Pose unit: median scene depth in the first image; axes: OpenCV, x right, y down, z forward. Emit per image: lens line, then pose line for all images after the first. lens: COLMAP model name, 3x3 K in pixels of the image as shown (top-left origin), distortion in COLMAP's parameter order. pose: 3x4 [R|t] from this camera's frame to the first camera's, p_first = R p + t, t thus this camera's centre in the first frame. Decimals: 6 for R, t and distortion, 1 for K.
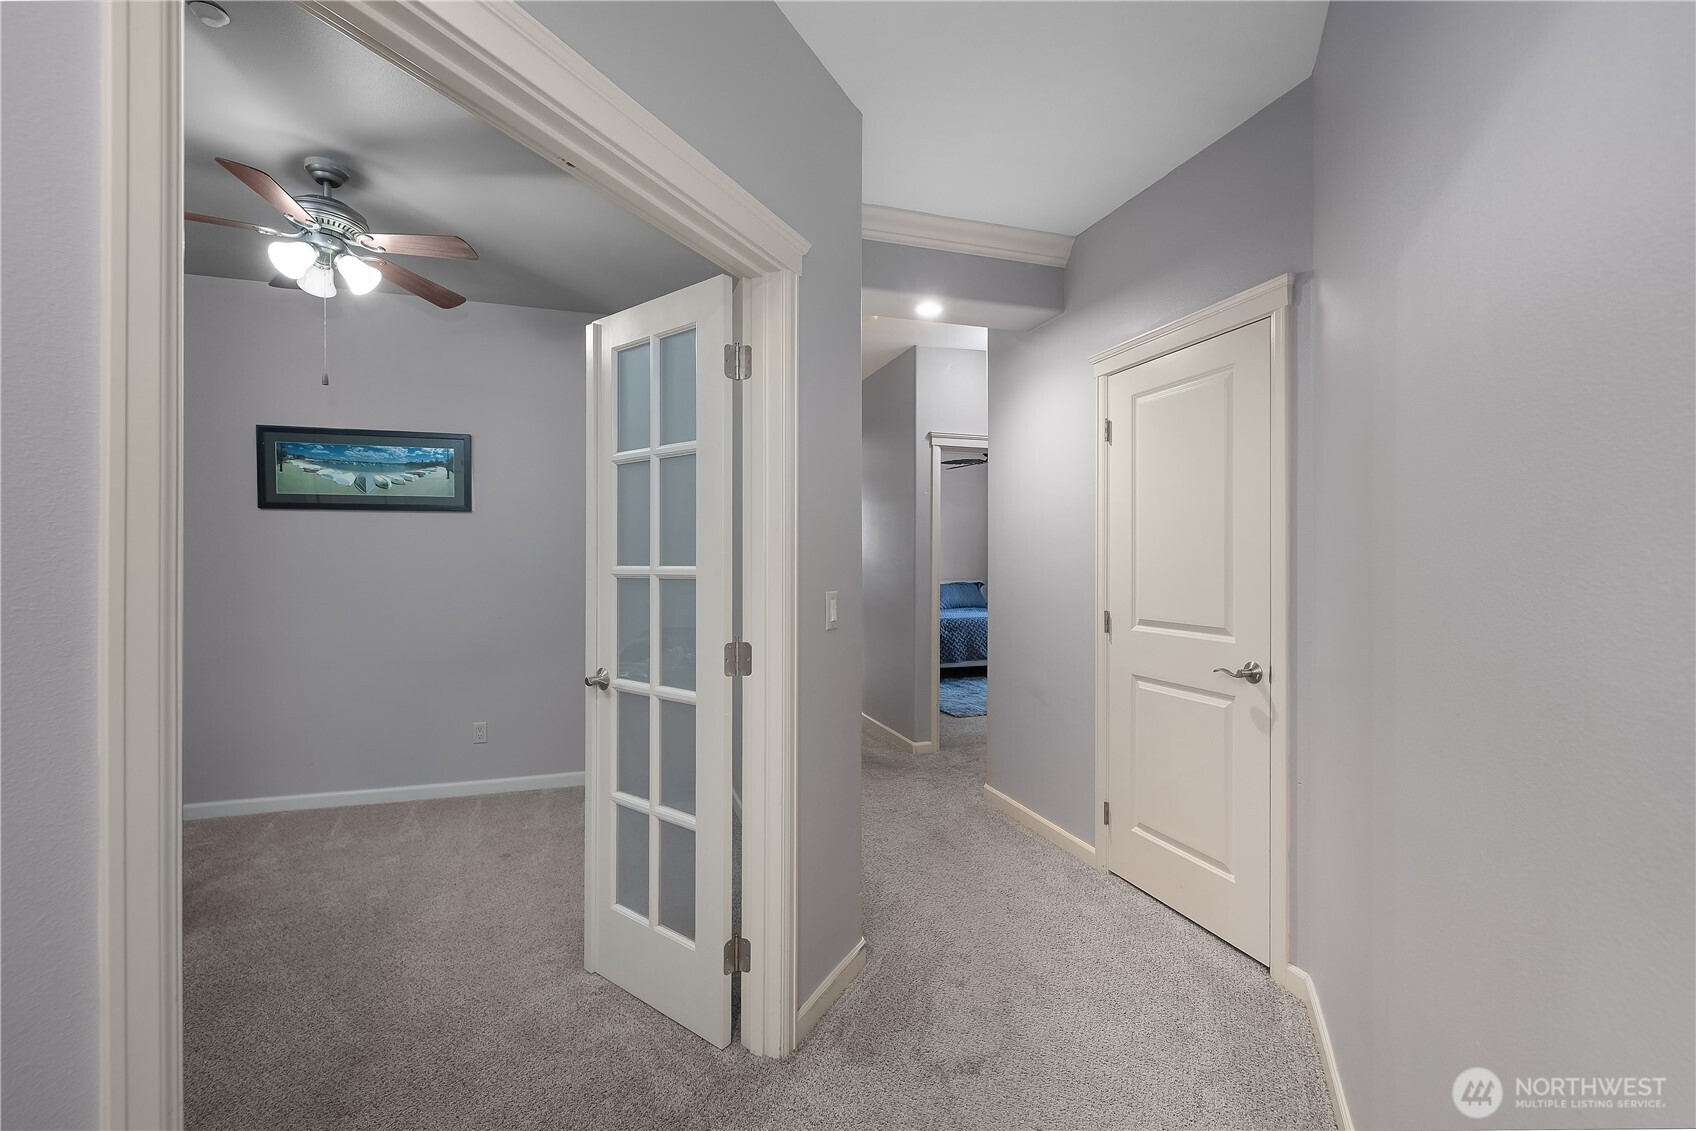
lens RADIAL K [[718.9, 0, 844.4], [0, 718.9, 562.1], [0, 0, 1]] dist [0.003349, 0.000234]
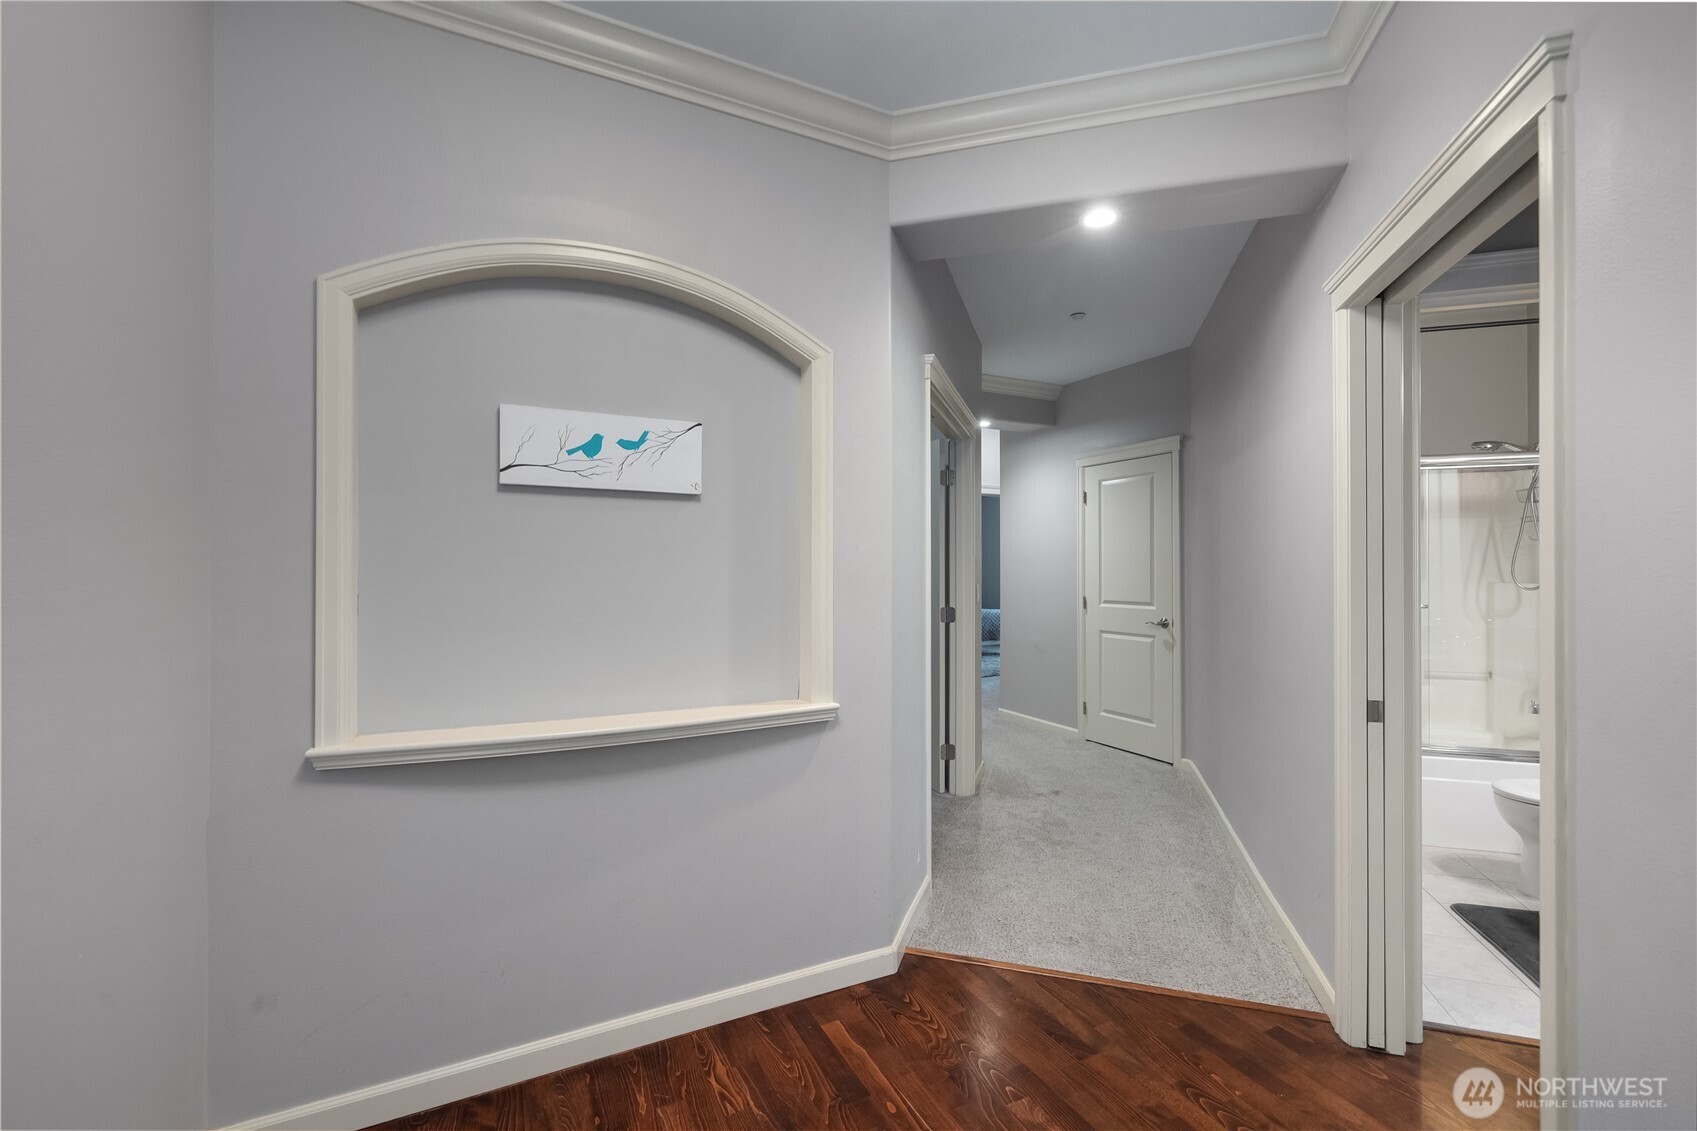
lens RADIAL K [[719.3, 0, 844.9], [0, 719.3, 562.1], [0, 0, 1]] dist [0.003349, 0.000234]
pose [[0.989082, -0.000064, 0.147366, -0.384163], [0.001369, 0.999961, -0.008756, -0.003219], [-0.147359, 0.008862, 0.989043, -0.543454]]
